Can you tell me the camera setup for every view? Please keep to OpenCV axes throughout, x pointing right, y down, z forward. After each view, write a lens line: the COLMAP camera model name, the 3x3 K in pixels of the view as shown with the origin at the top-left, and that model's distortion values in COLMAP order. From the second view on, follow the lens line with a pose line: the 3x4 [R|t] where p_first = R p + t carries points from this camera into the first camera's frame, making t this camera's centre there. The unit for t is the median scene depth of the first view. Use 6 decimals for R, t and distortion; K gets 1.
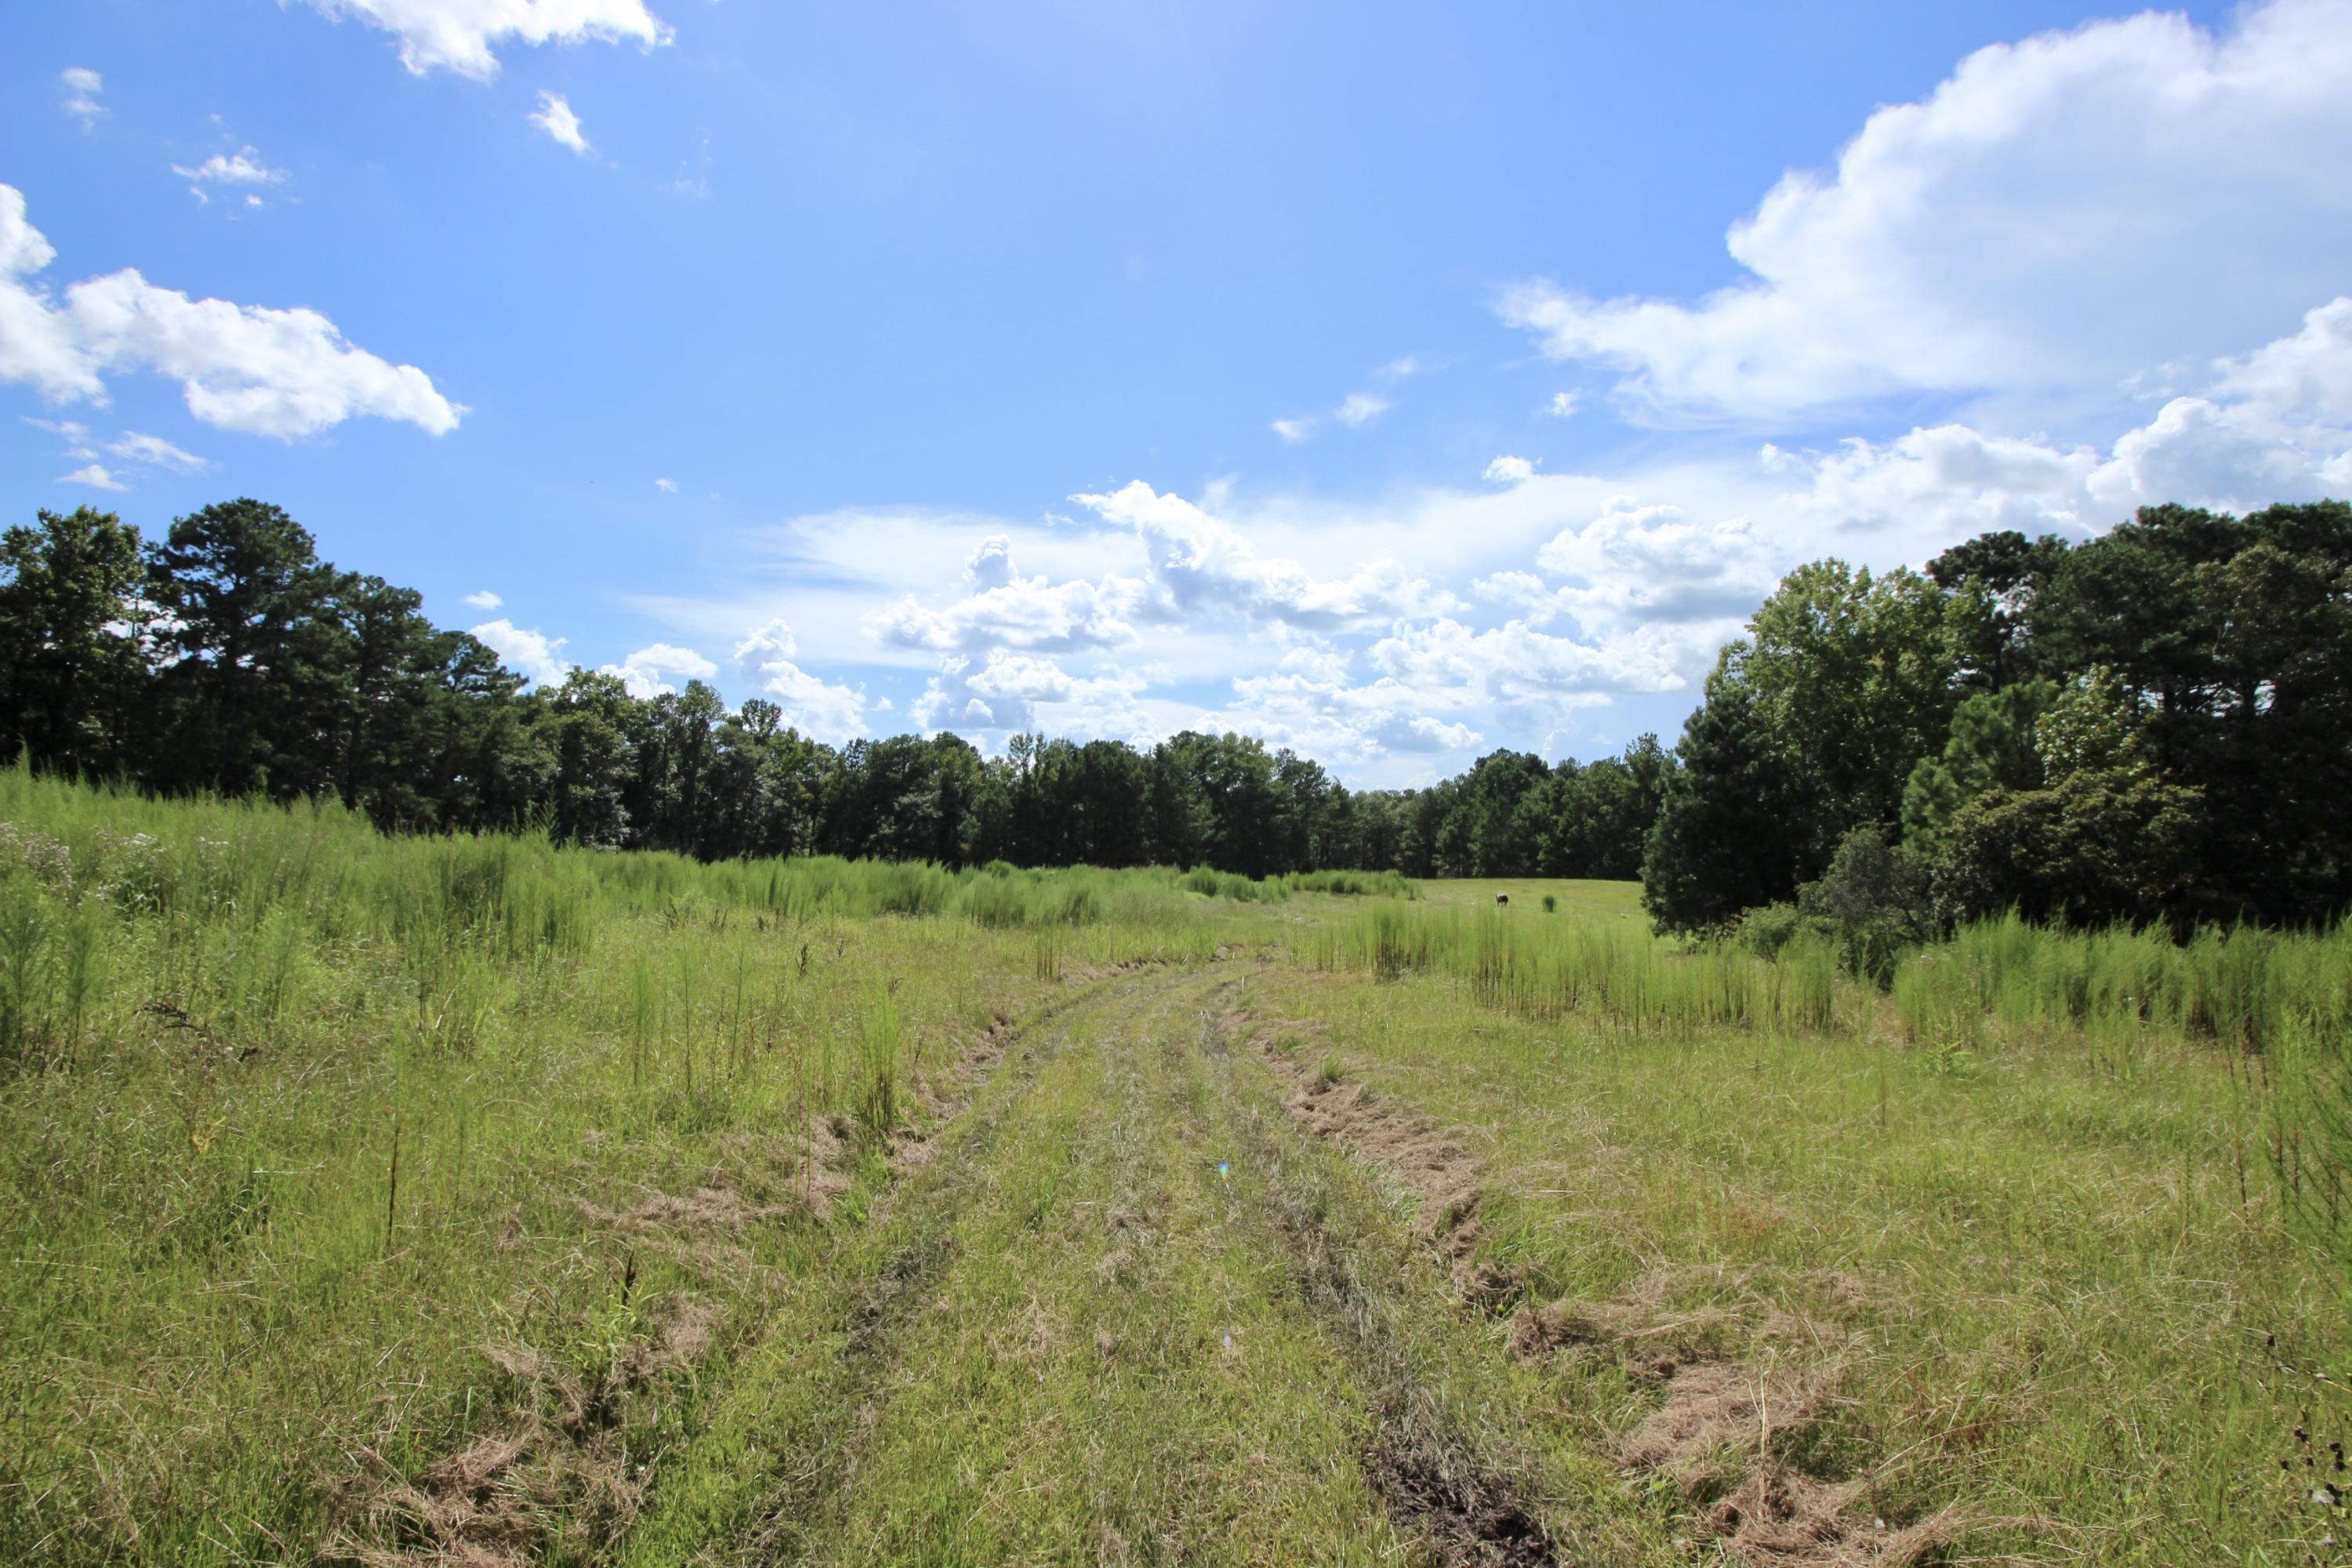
lens RADIAL K [[1092.9, 0, 1193.5], [0, 1092.9, 774.8], [0, 0, 1]] dist [-0.012597, -0.007440]
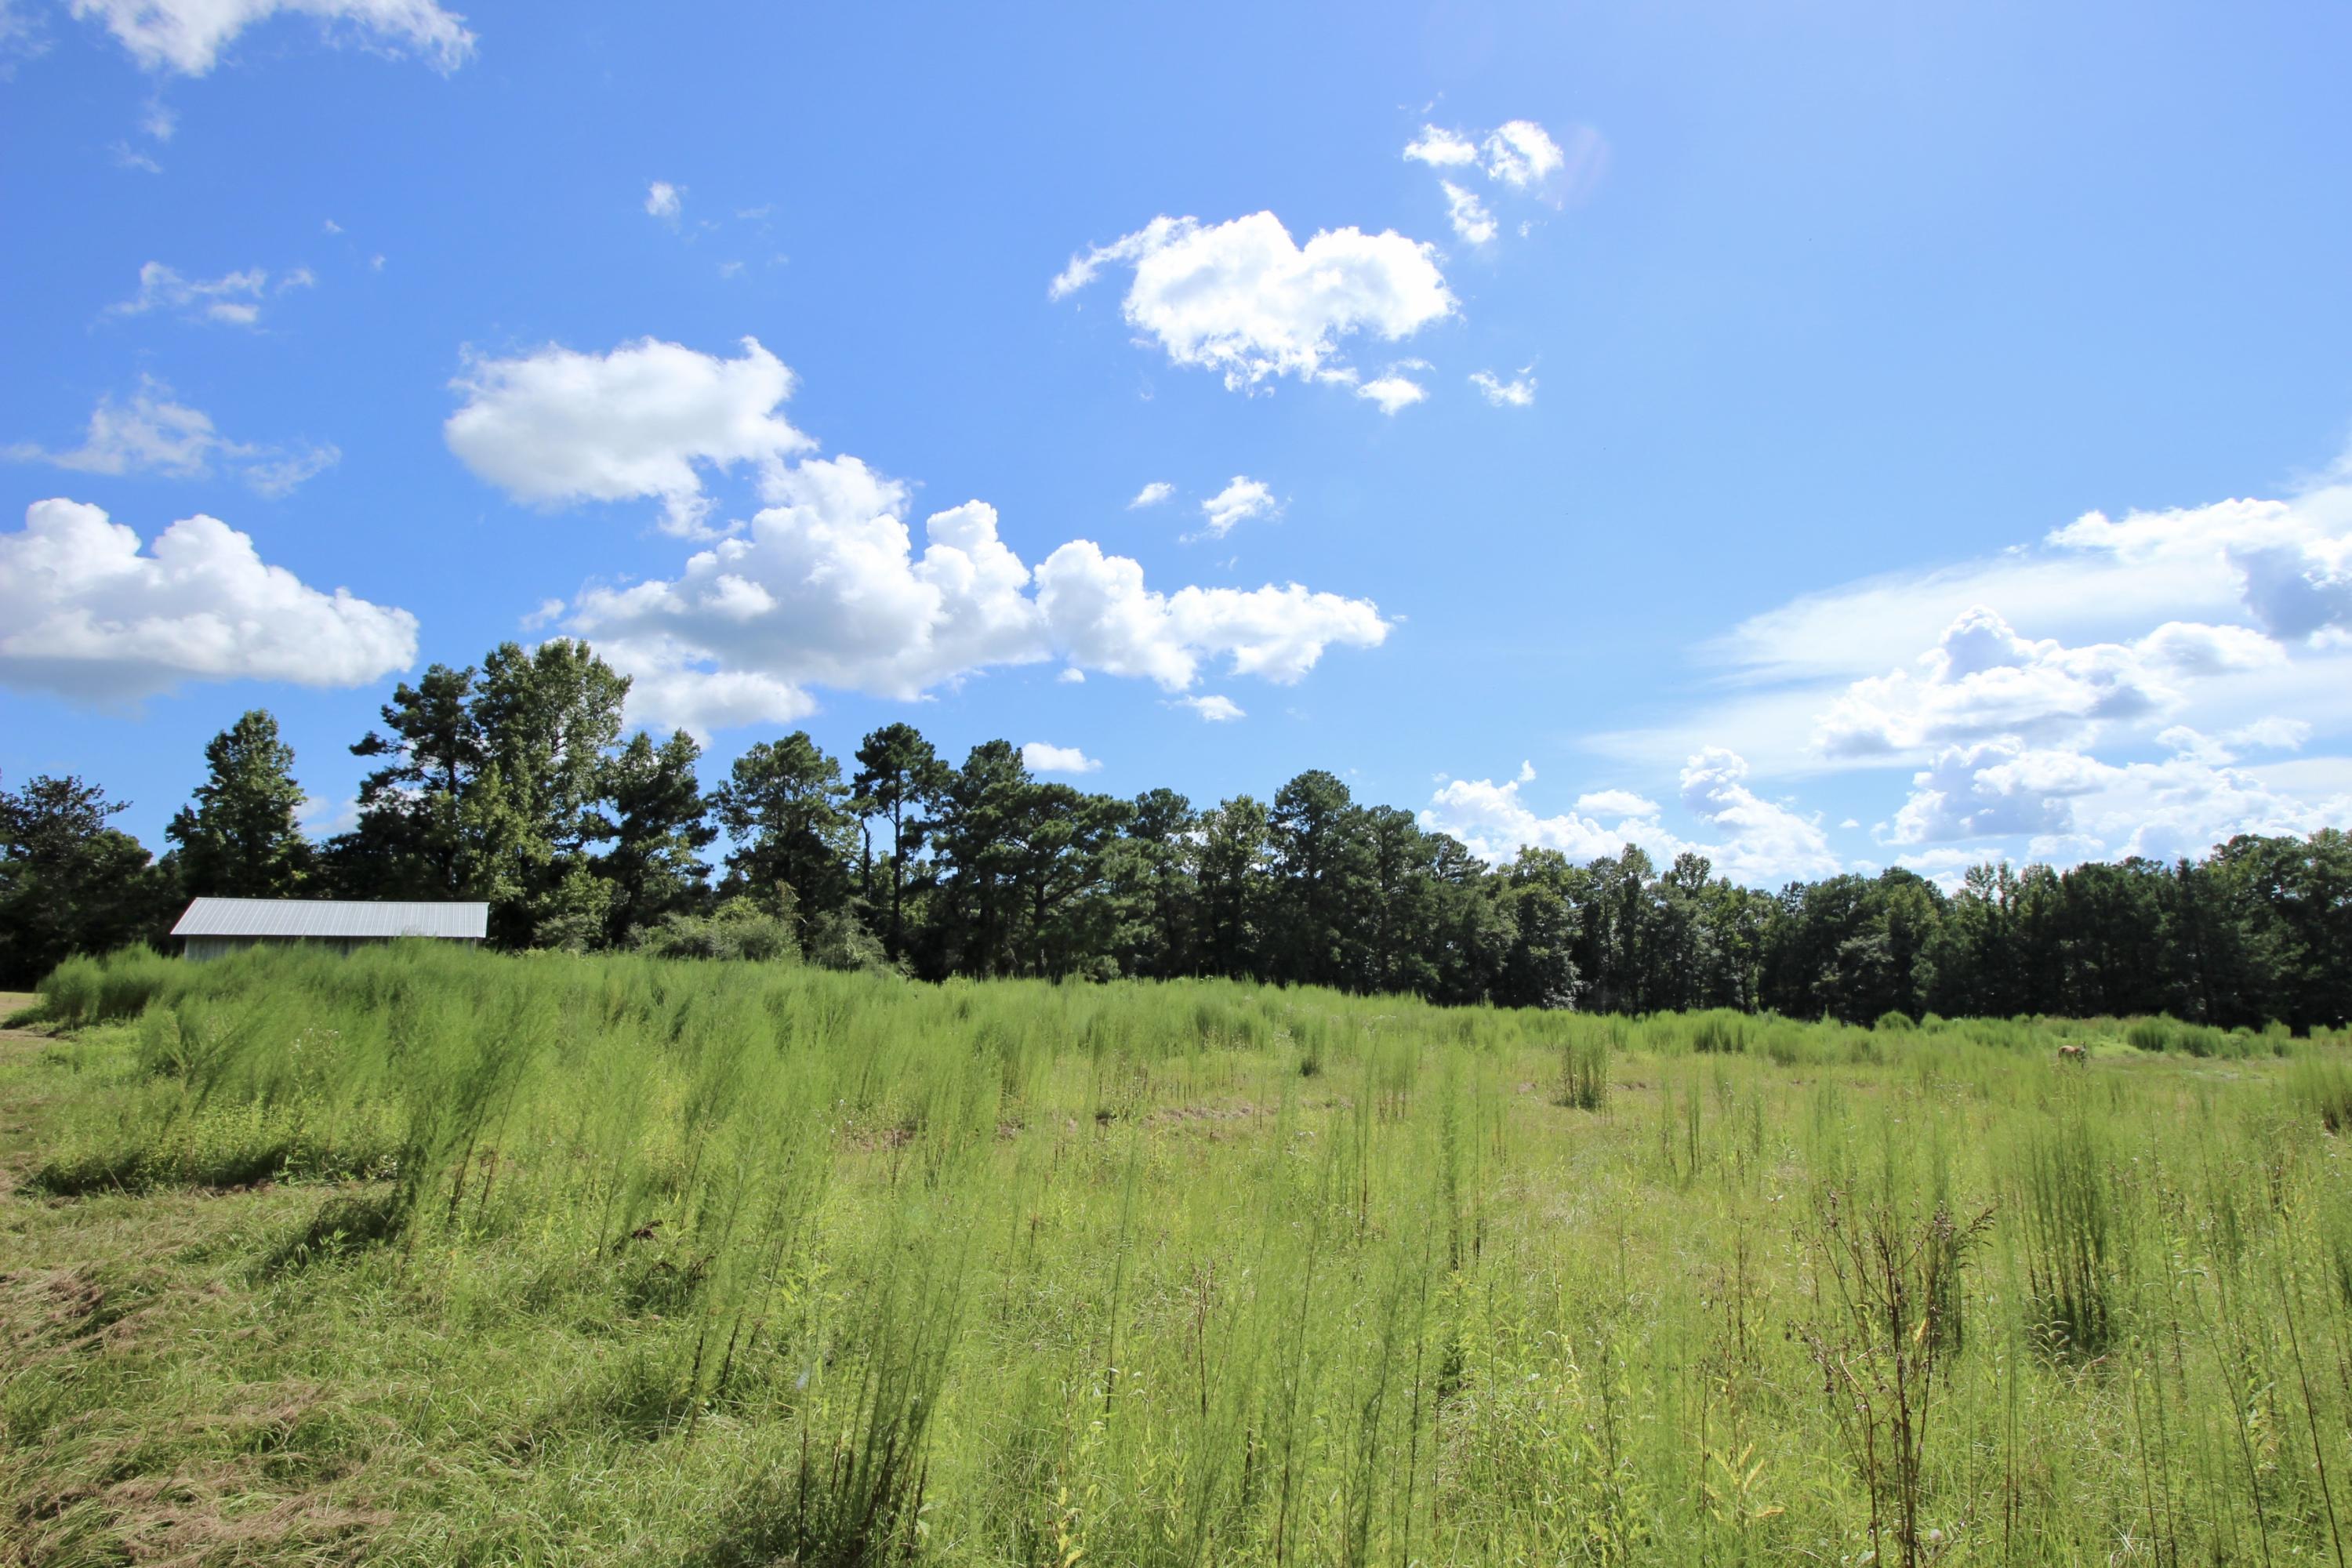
lens RADIAL K [[1213.4, 0, 1175.0], [0, 1213.4, 768.6], [0, 0, 1]] dist [0.001999, -0.011689]
pose [[0.683977, -0.143015, -0.715348, 0.126337], [0.059544, 0.988268, -0.140646, -0.016647], [0.727070, 0.053604, 0.684468, -0.184427]]
